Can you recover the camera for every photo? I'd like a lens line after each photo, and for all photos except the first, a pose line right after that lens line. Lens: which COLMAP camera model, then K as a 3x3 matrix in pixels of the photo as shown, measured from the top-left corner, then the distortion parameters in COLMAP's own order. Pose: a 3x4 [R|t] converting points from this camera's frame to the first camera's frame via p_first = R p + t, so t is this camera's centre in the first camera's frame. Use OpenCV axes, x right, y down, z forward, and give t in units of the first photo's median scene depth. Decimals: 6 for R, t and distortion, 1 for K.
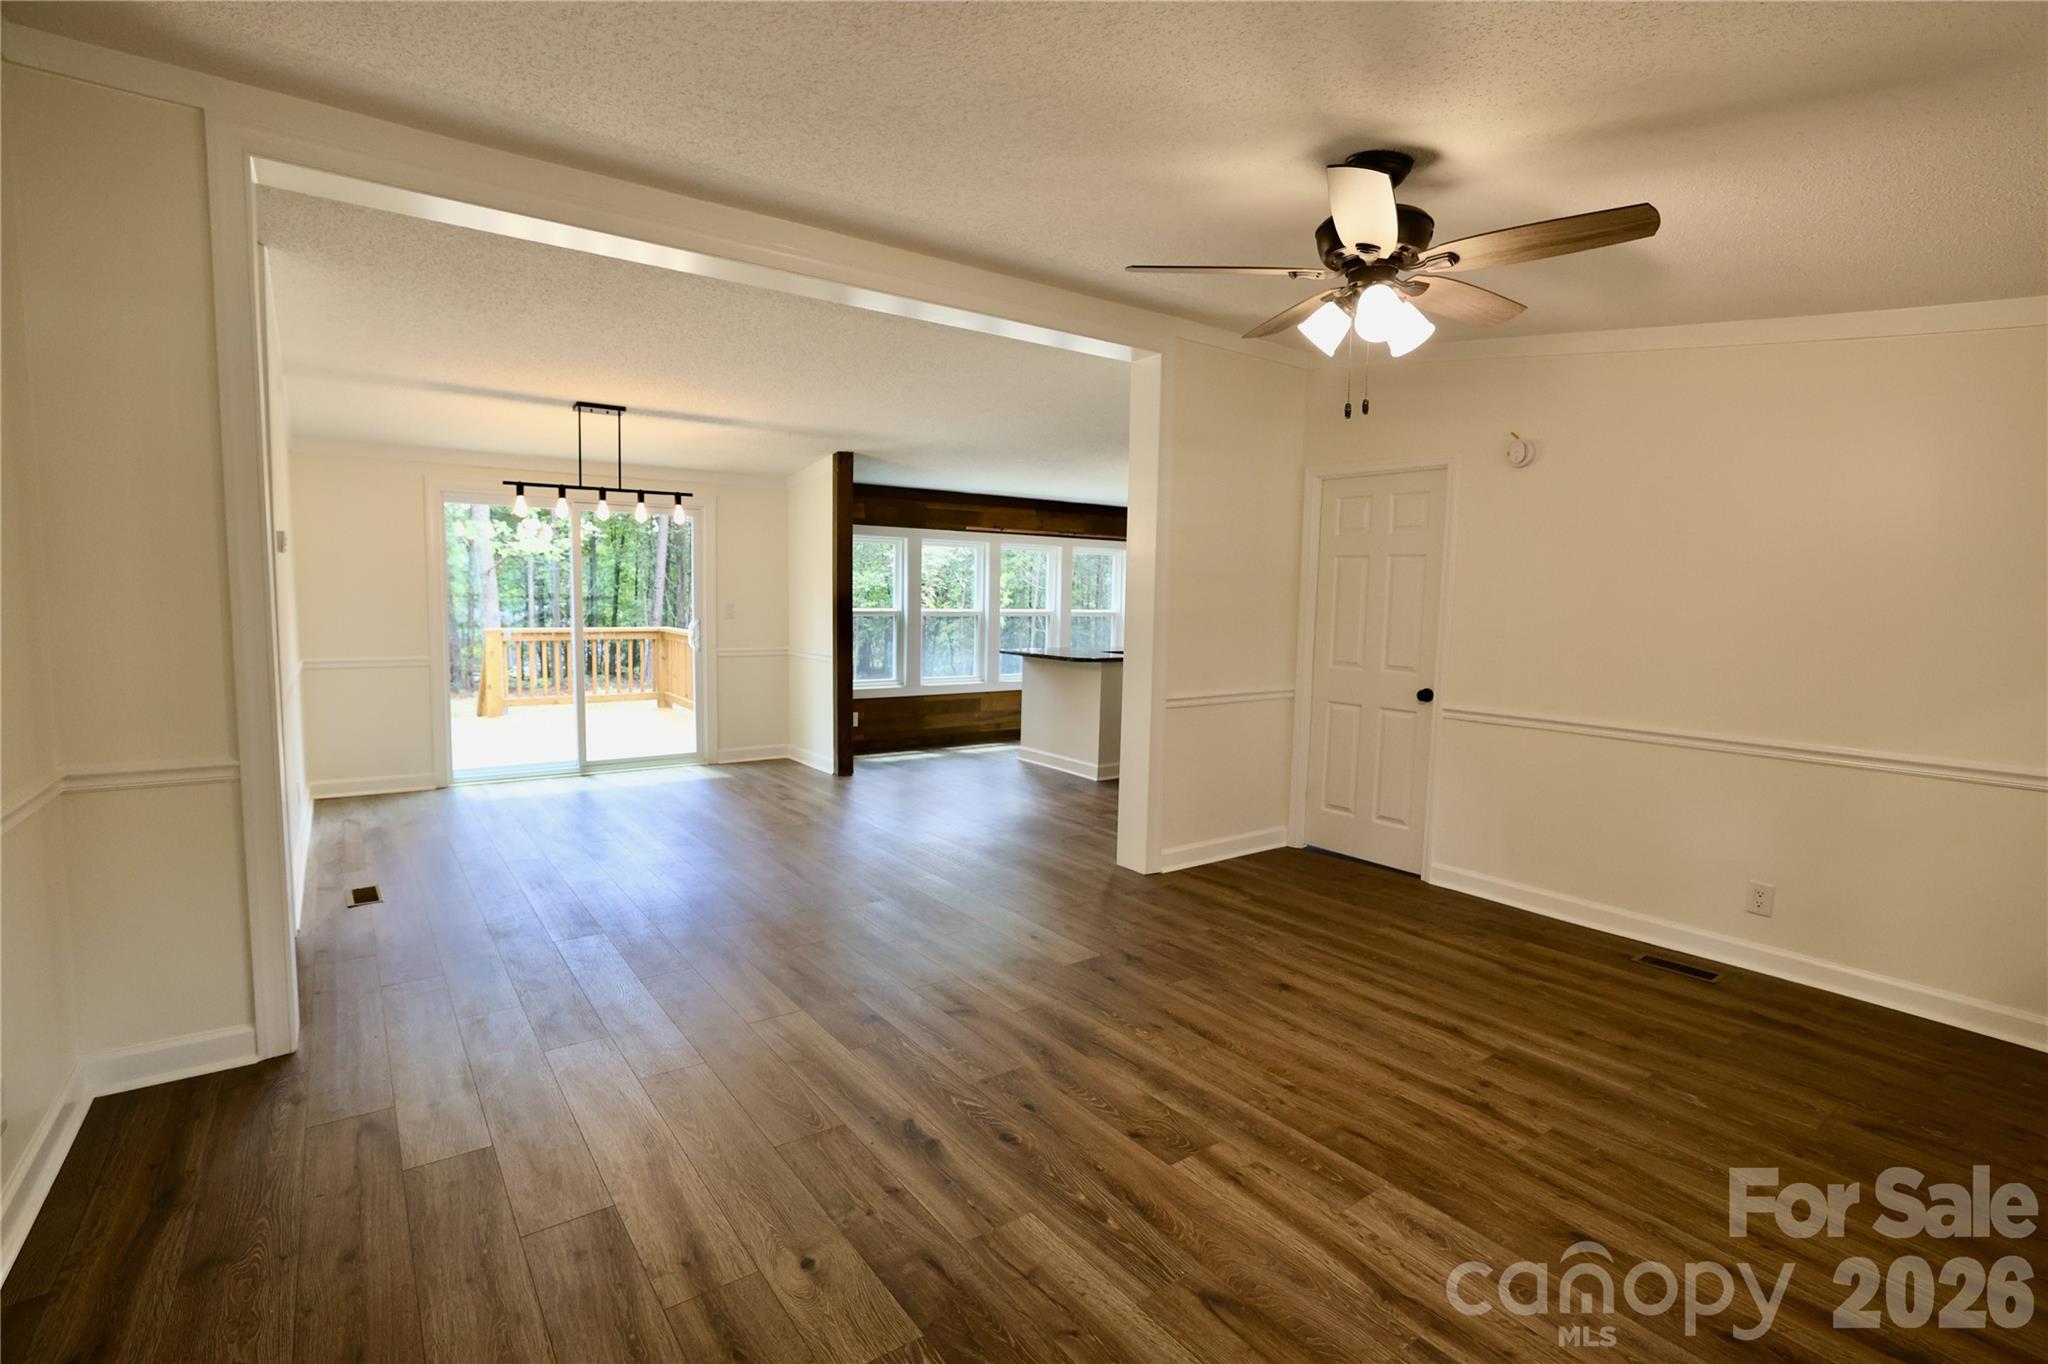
lens RADIAL K [[1006.2, 0, 1024.0], [0, 1006.2, 682.0], [0, 0, 1]] dist [-0.001239, 0.000004]
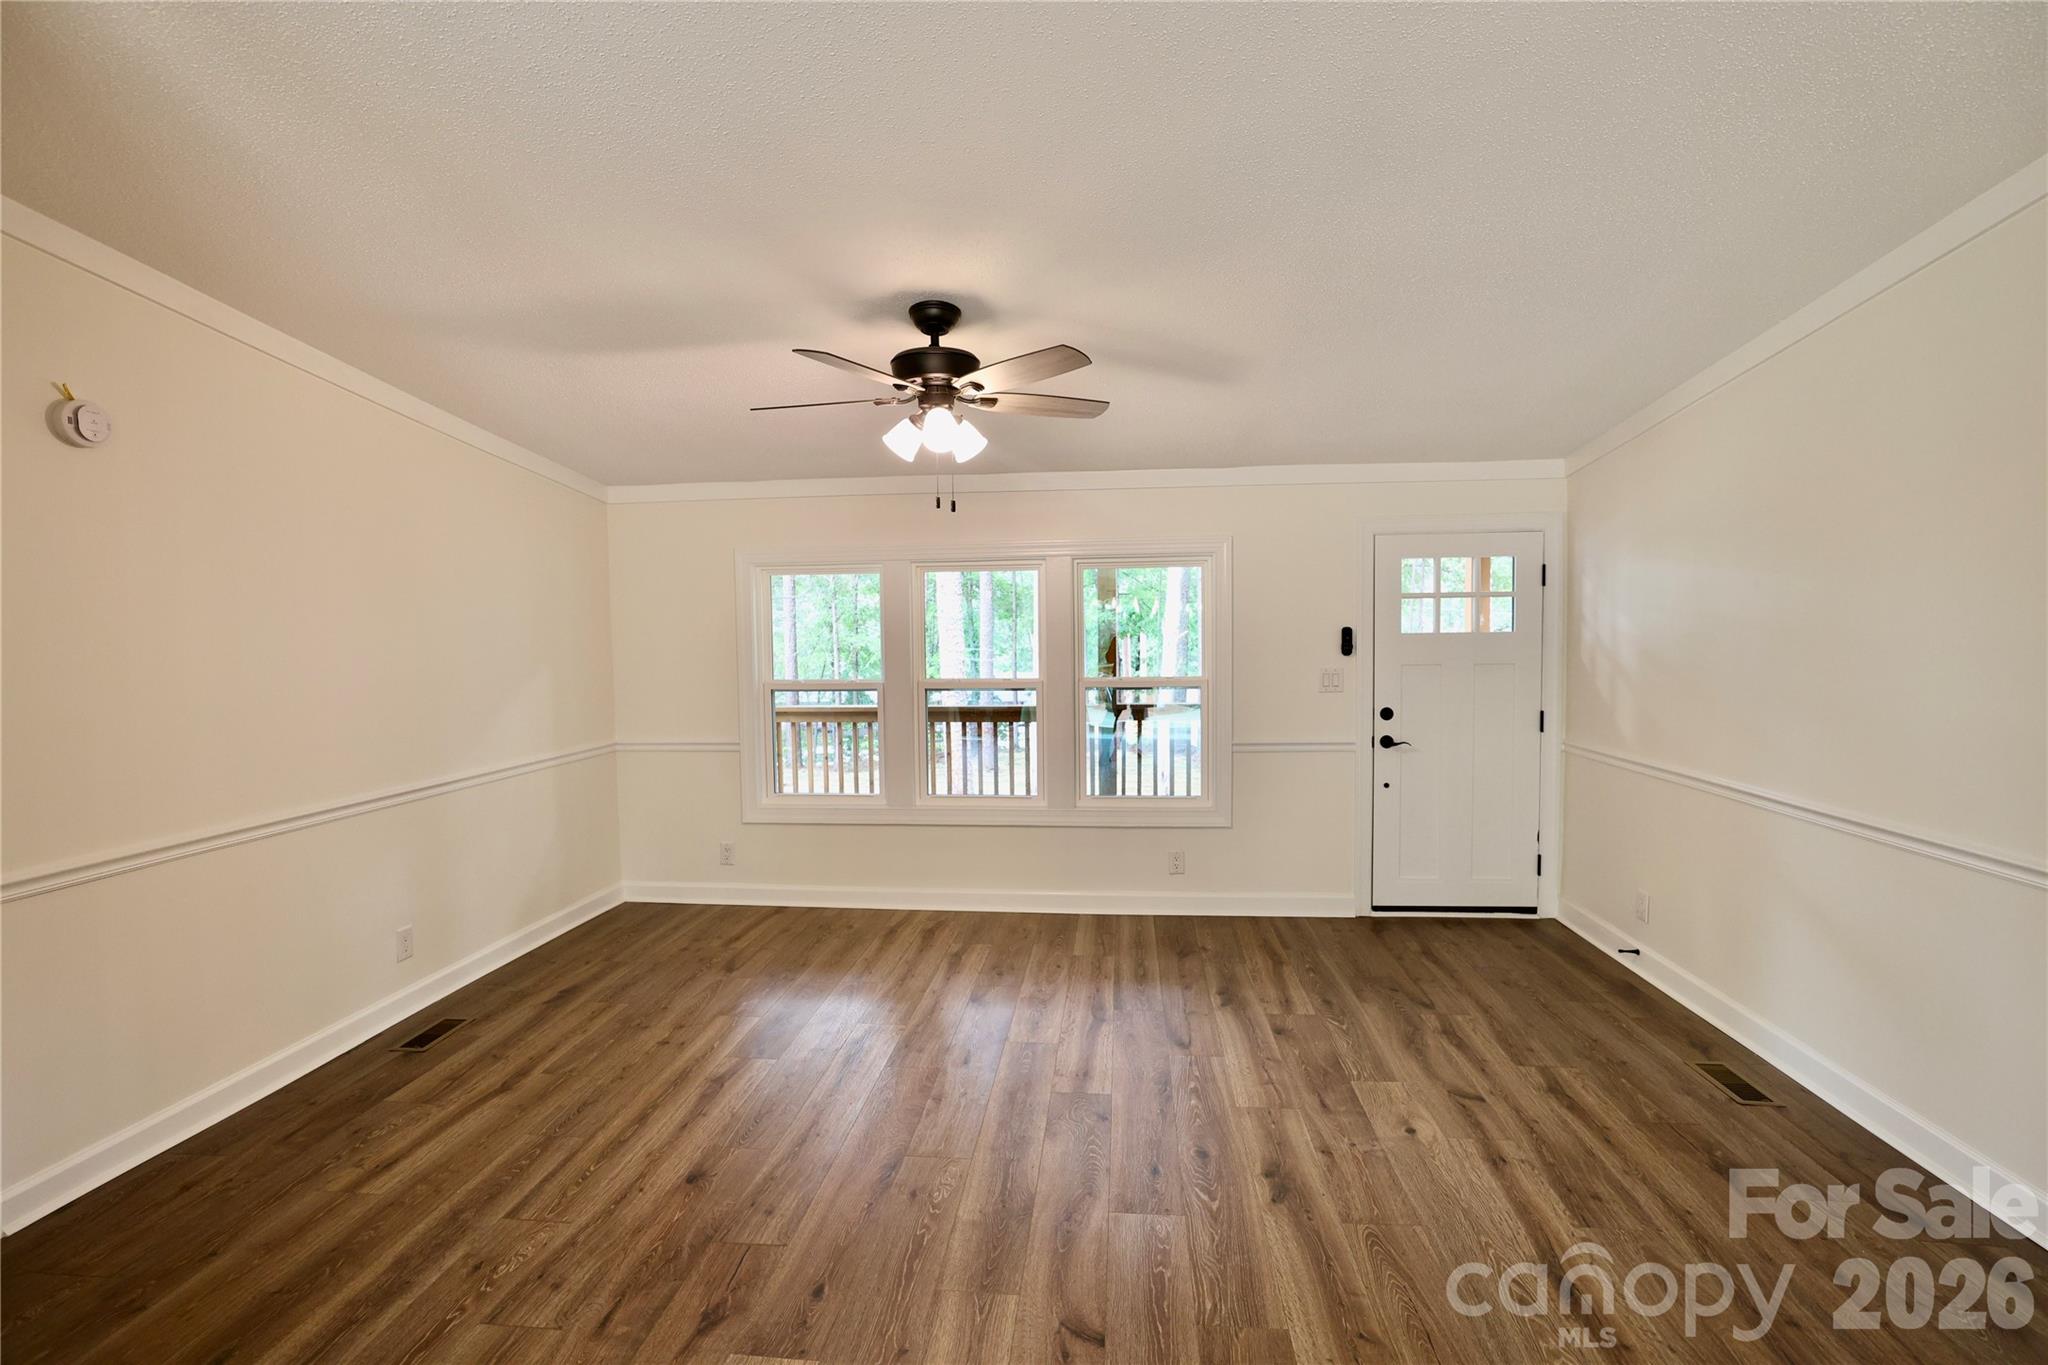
lens RADIAL K [[1006.2, 0, 1024.0], [0, 1006.2, 682.5], [0, 0, 1]] dist [-0.001239, 0.000004]
pose [[-0.766157, -0.047364, 0.640906, -0.454979], [0.050486, 0.989763, 0.133497, -0.175794], [-0.640668, 0.134636, -0.755922, 1.572095]]
